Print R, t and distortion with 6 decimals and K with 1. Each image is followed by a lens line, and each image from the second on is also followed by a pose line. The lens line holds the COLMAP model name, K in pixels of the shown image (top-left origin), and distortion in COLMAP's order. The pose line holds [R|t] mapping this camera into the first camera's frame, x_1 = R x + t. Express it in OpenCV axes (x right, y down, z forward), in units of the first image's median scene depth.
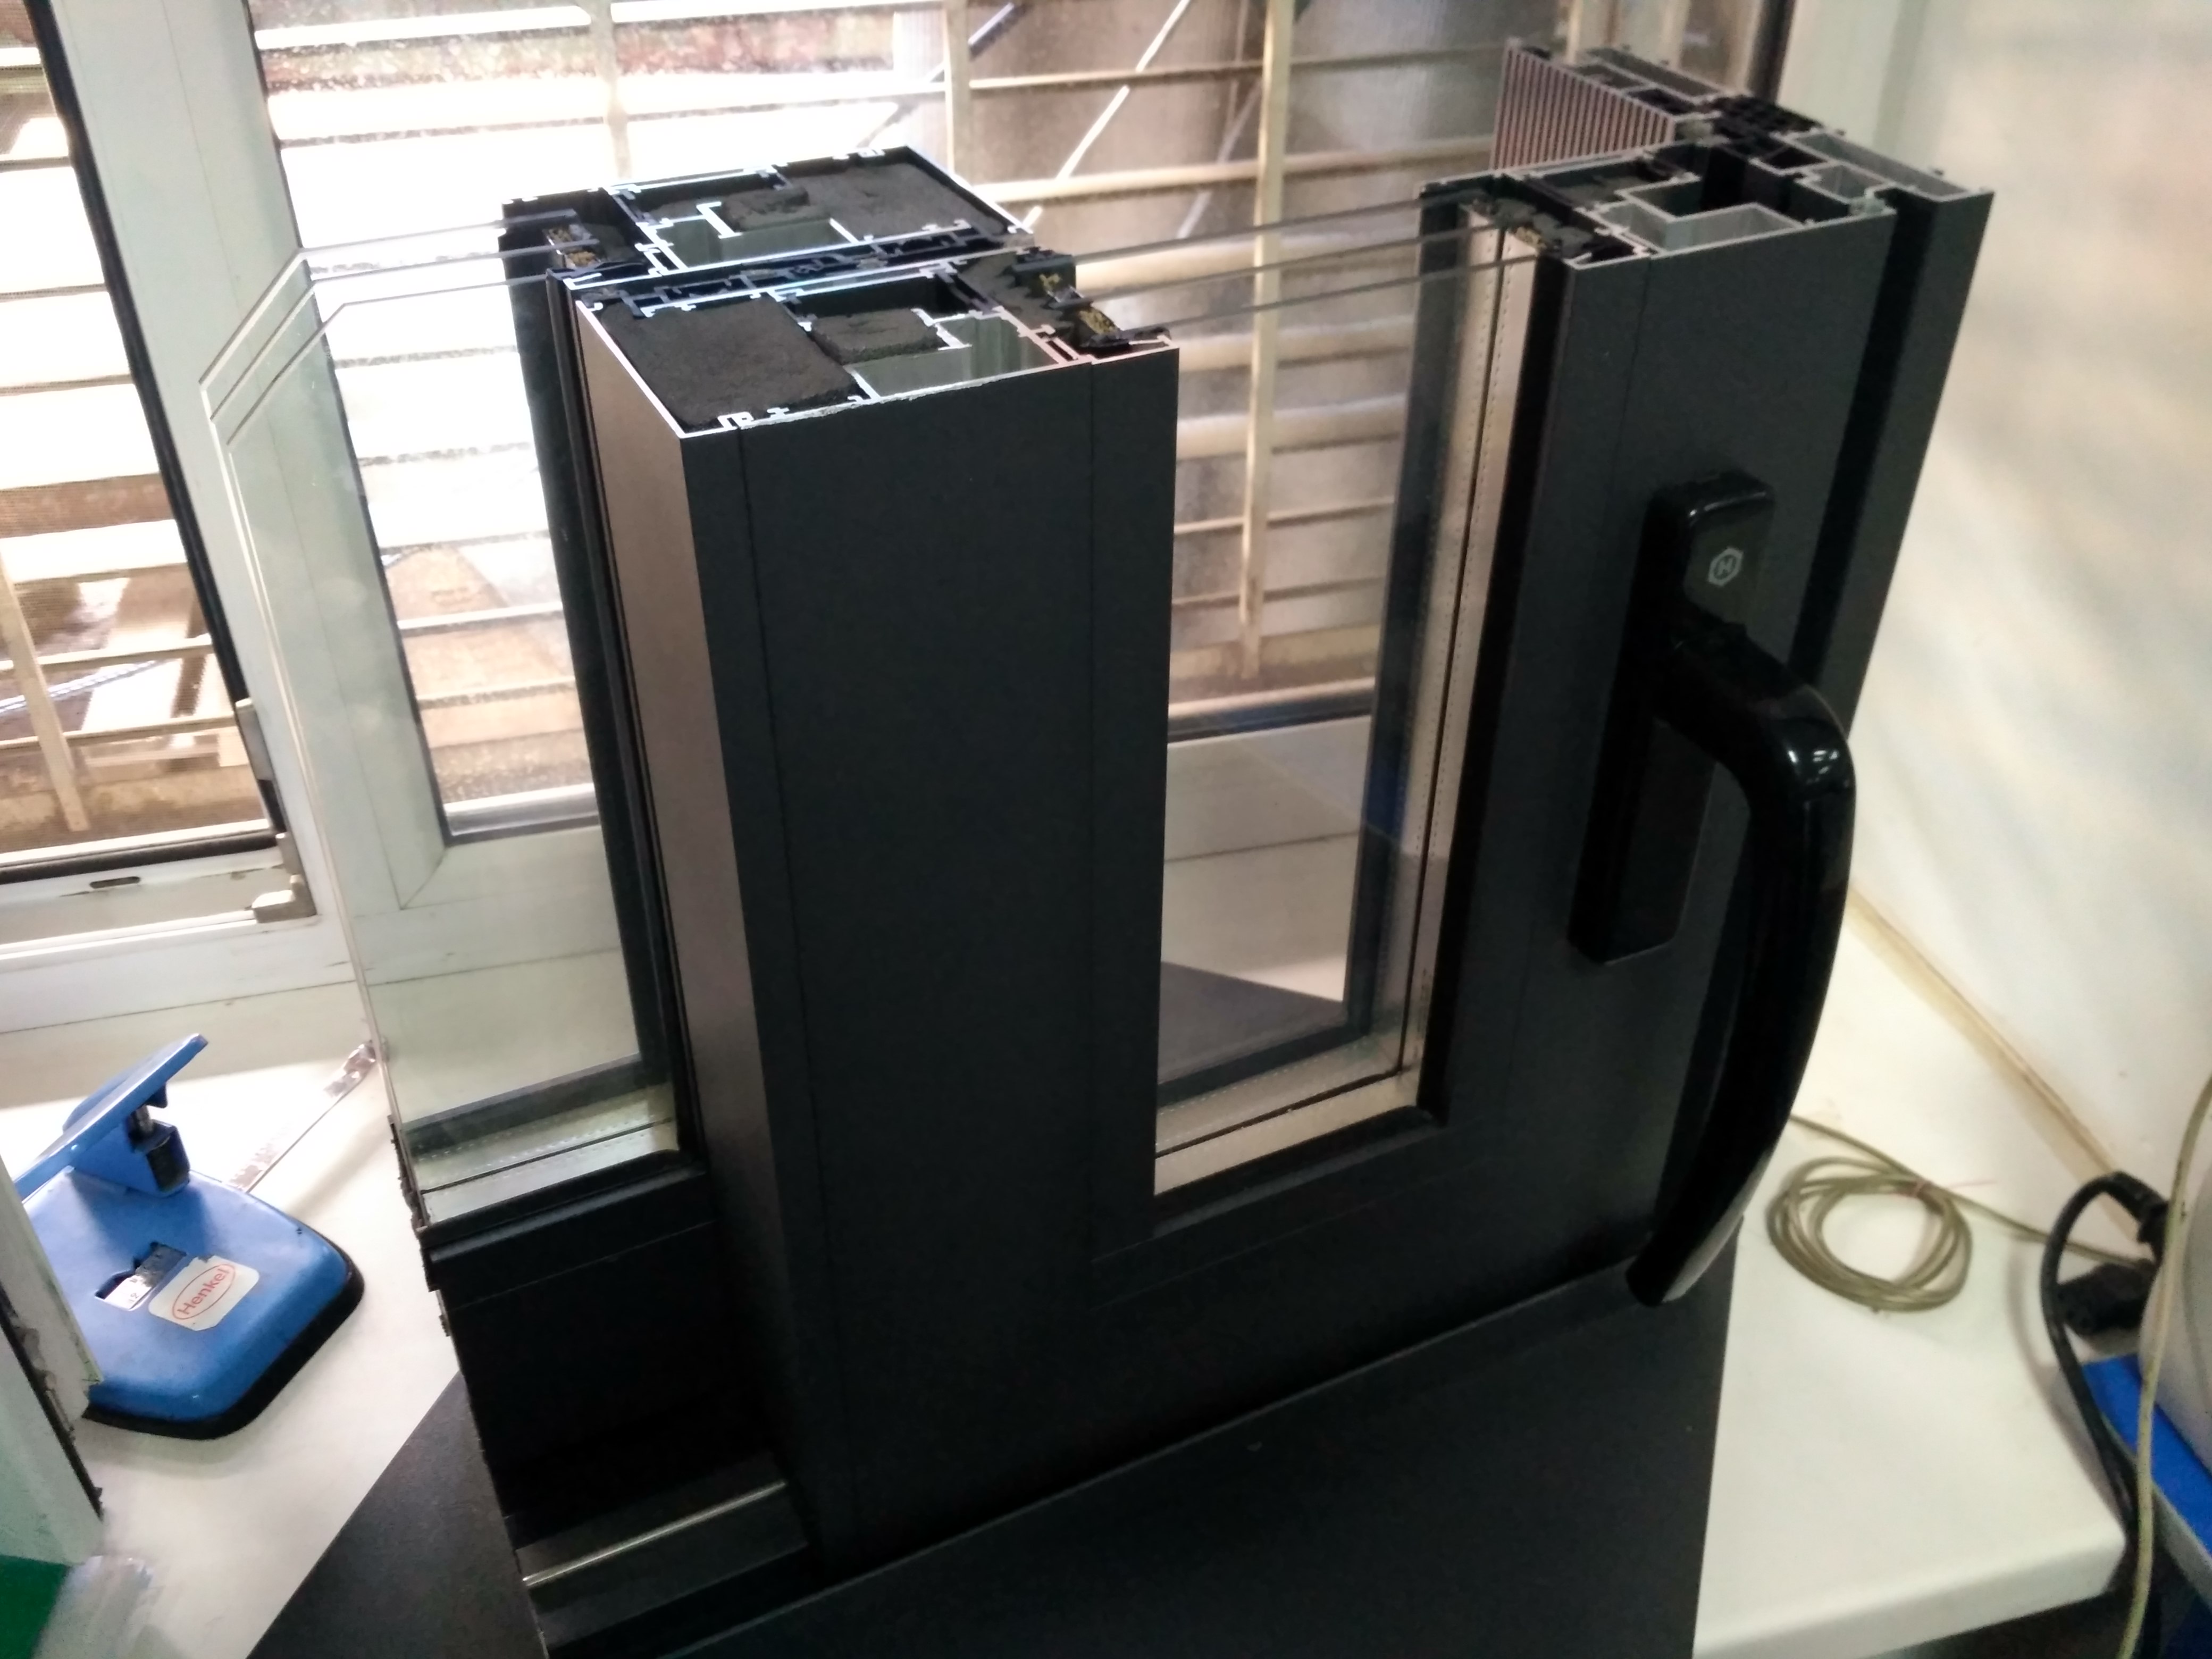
lens RADIAL K [[2046.7, 0, 1106.0], [0, 2046.7, 829.5], [0, 0, 1]] dist [0.132585, -0.280852]
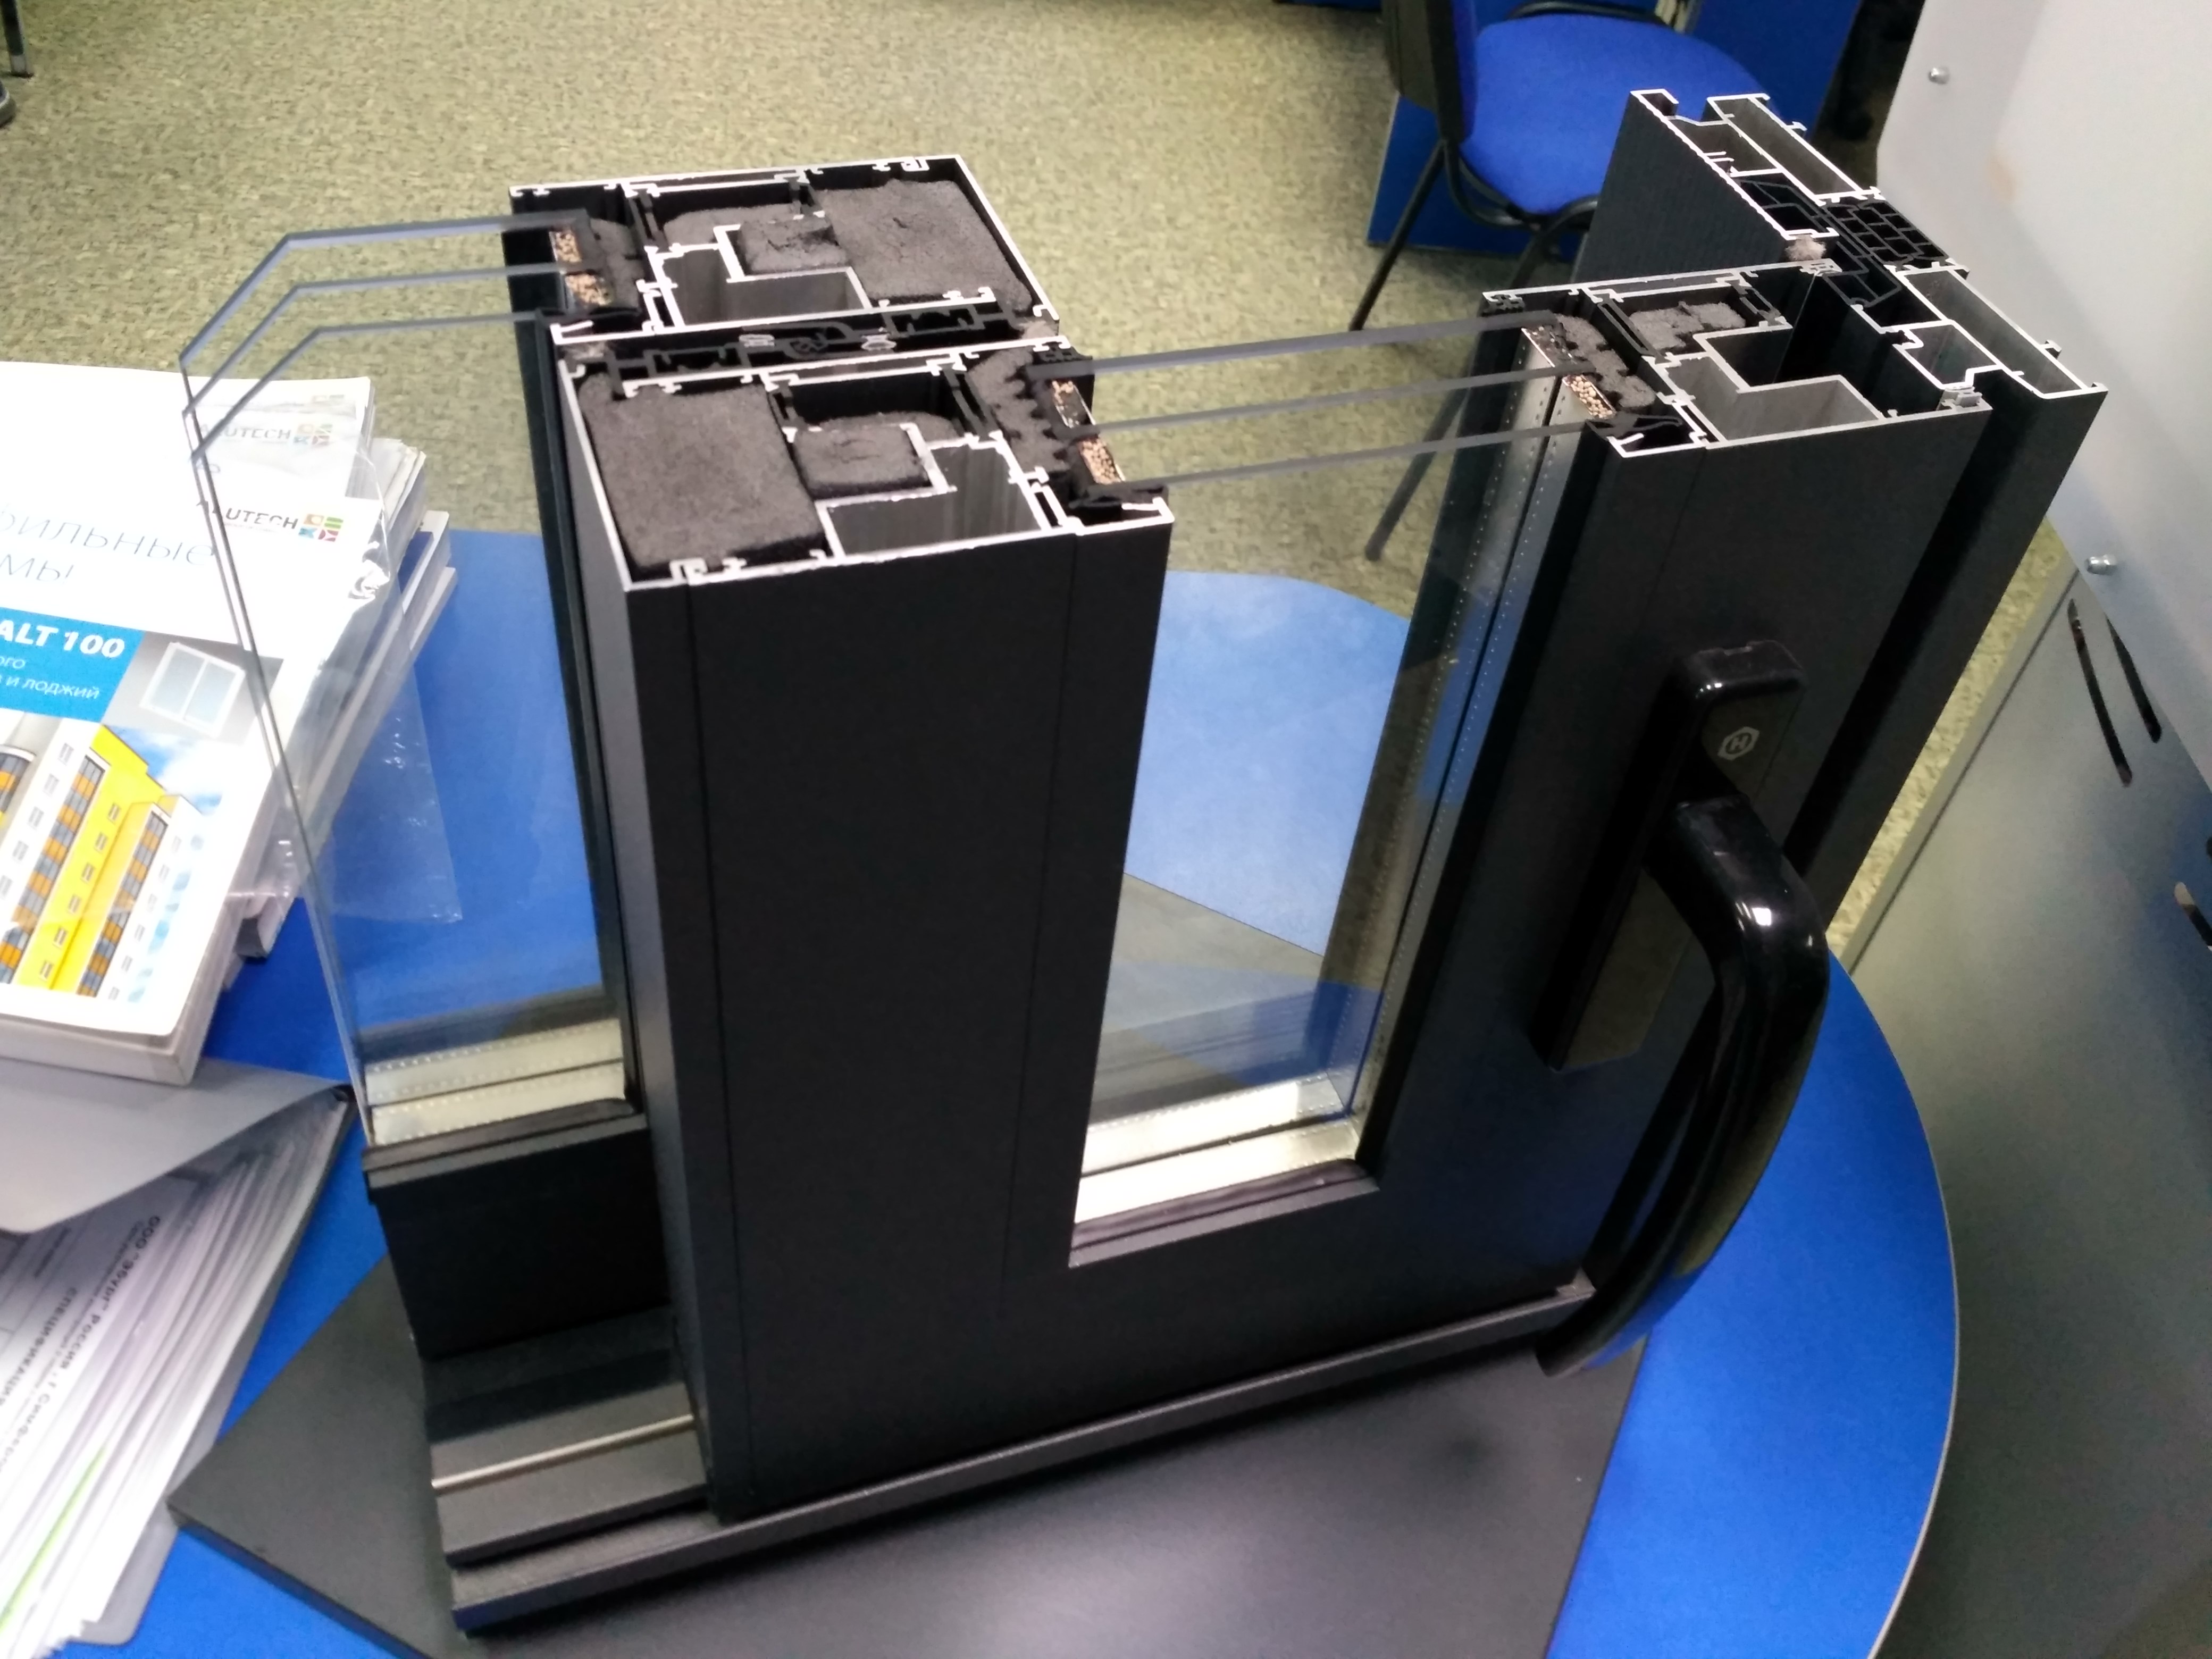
lens RADIAL K [[2046.7, 0, 1106.0], [0, 2046.7, 829.5], [0, 0, 1]] dist [0.132585, -0.280852]
pose [[0.988720, 0.146626, -0.030547, 0.049181], [-0.139626, 0.976149, 0.166247, -0.222398], [0.054194, -0.160107, 0.985611, 0.040396]]
